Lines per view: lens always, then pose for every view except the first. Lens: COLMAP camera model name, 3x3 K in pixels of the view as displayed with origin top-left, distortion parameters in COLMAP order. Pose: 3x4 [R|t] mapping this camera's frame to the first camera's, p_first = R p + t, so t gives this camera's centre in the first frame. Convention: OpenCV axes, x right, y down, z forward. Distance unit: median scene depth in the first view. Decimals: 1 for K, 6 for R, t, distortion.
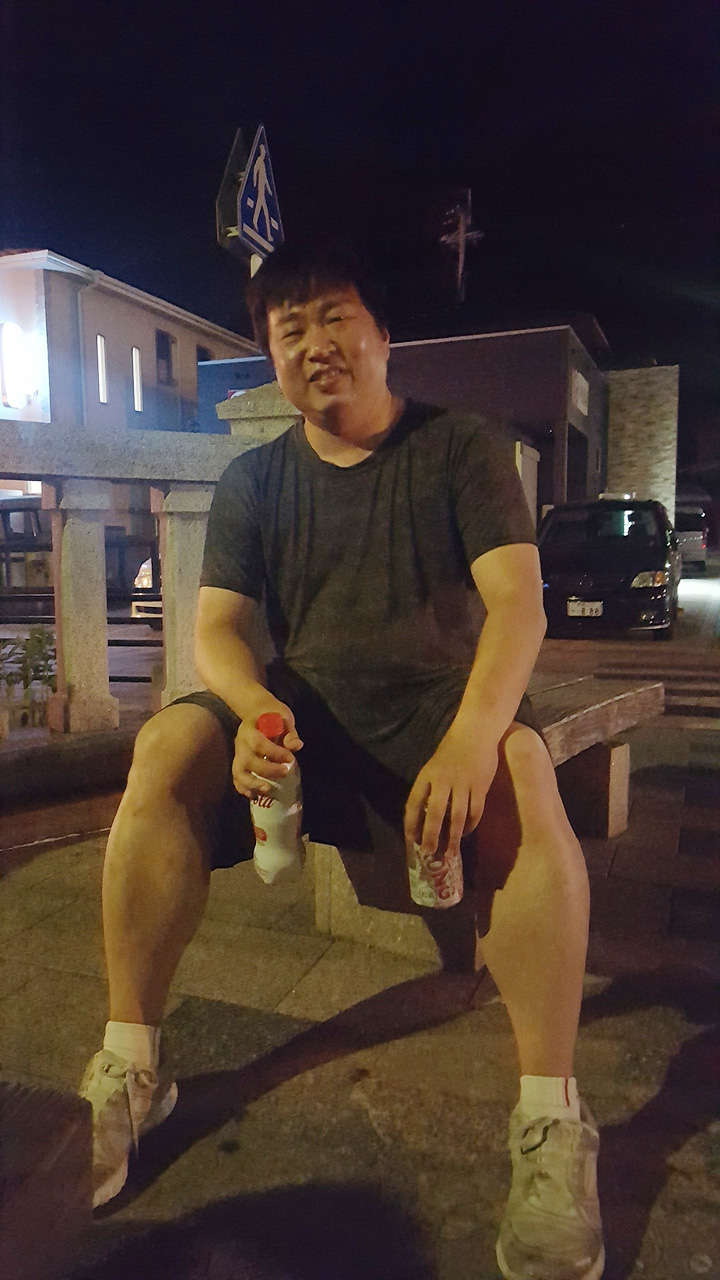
lens RADIAL K [[957.7, 0, 341.8], [0, 957.7, 640.8], [0, 0, 1]] dist [0.151302, -0.324487]
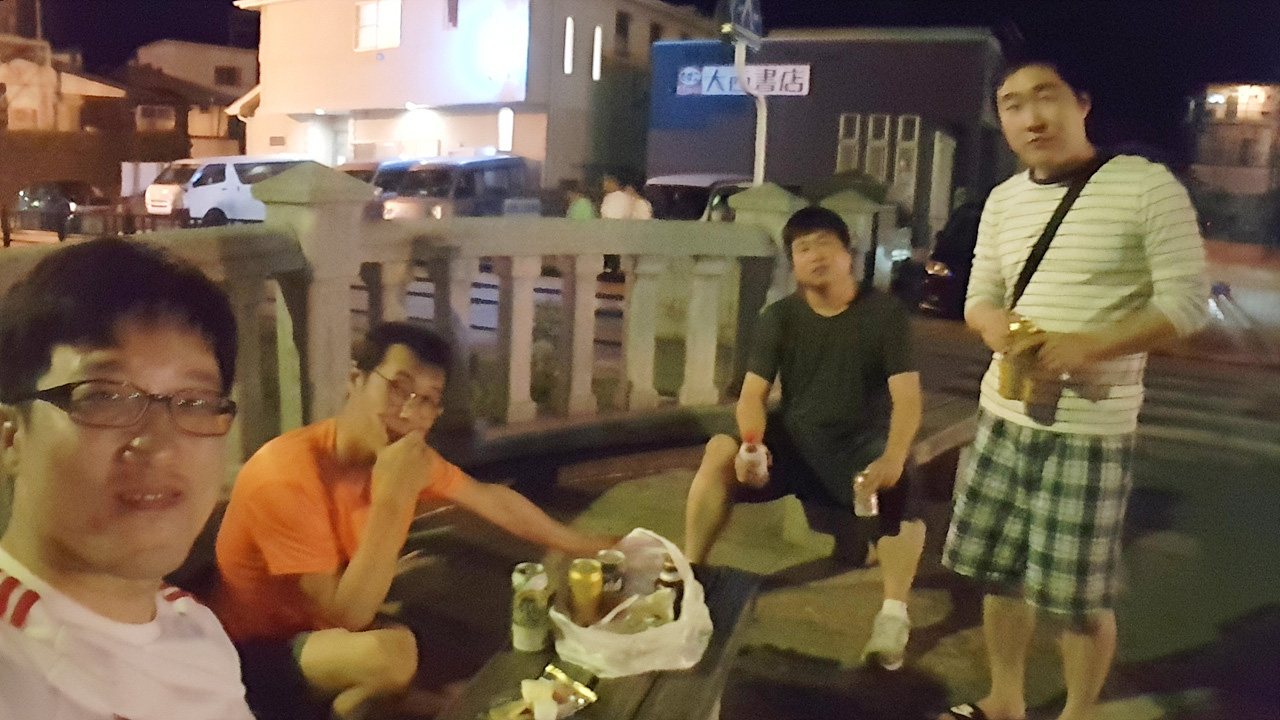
lens RADIAL K [[953.9, 0, 640.0], [0, 953.9, 360.0], [0, 0, 1]] dist [-0.229288, 0.129236]
pose [[0.990767, 0.080542, -0.109056, -0.053624], [-0.070102, 0.992871, 0.096402, -0.081512], [0.116043, -0.087867, 0.989350, -0.316328]]
